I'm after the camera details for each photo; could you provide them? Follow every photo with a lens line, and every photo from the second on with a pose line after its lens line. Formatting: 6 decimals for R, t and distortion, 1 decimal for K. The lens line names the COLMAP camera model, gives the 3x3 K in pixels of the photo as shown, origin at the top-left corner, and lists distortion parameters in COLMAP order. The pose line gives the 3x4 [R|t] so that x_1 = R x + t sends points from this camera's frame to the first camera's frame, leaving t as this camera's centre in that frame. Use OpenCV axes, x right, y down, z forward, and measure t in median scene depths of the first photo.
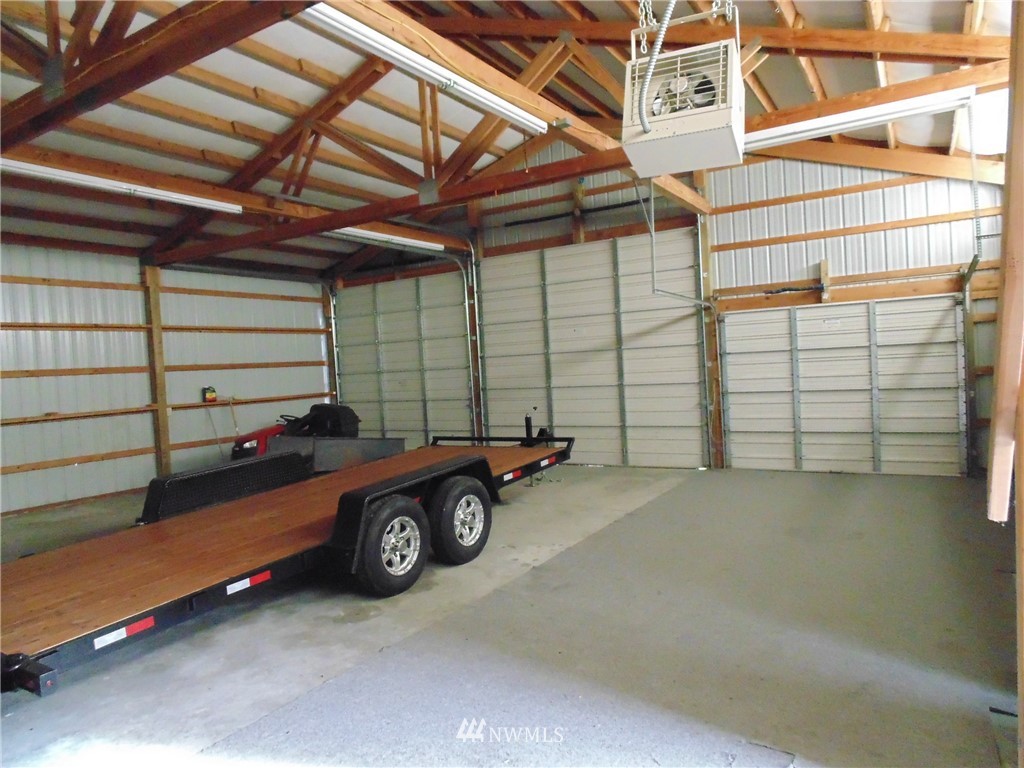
lens RADIAL K [[676.0, 0, 517.4], [0, 676.0, 383.2], [0, 0, 1]] dist [-0.032231, 0.001046]
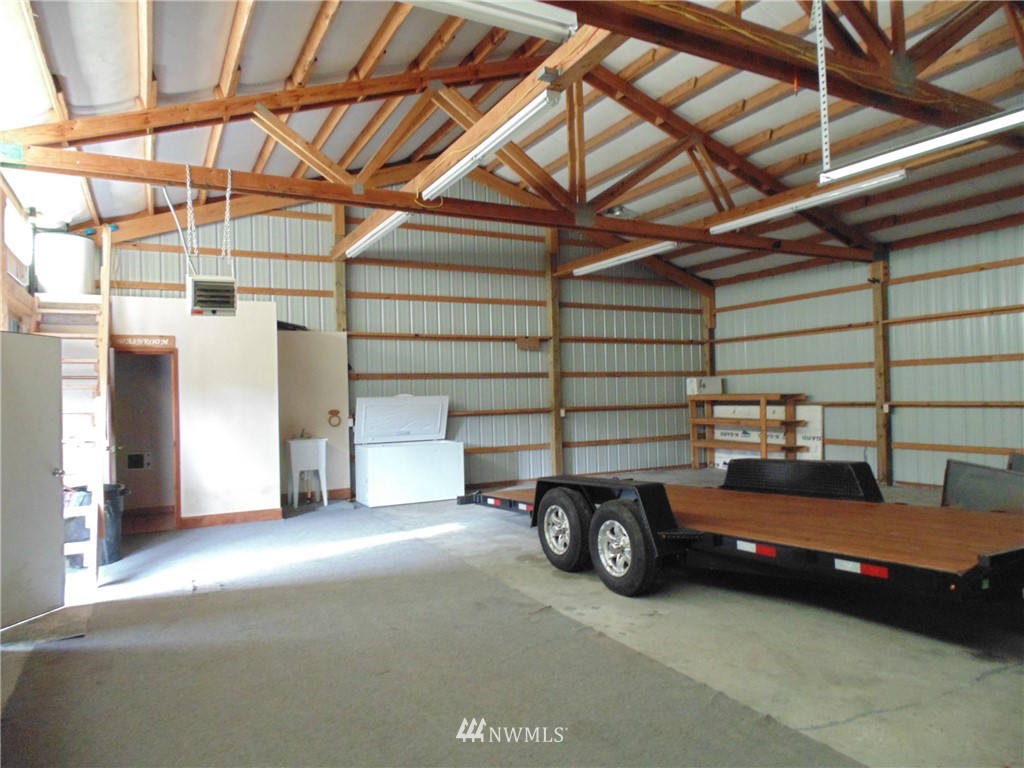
lens RADIAL K [[676.0, 0, 516.5], [0, 676.0, 384.8], [0, 0, 1]] dist [-0.032231, 0.001046]
pose [[-0.503351, 0.051087, -0.862571, 0.779373], [0.026299, 0.998694, 0.043803, -0.061142], [0.863682, -0.000637, -0.504037, 1.363799]]
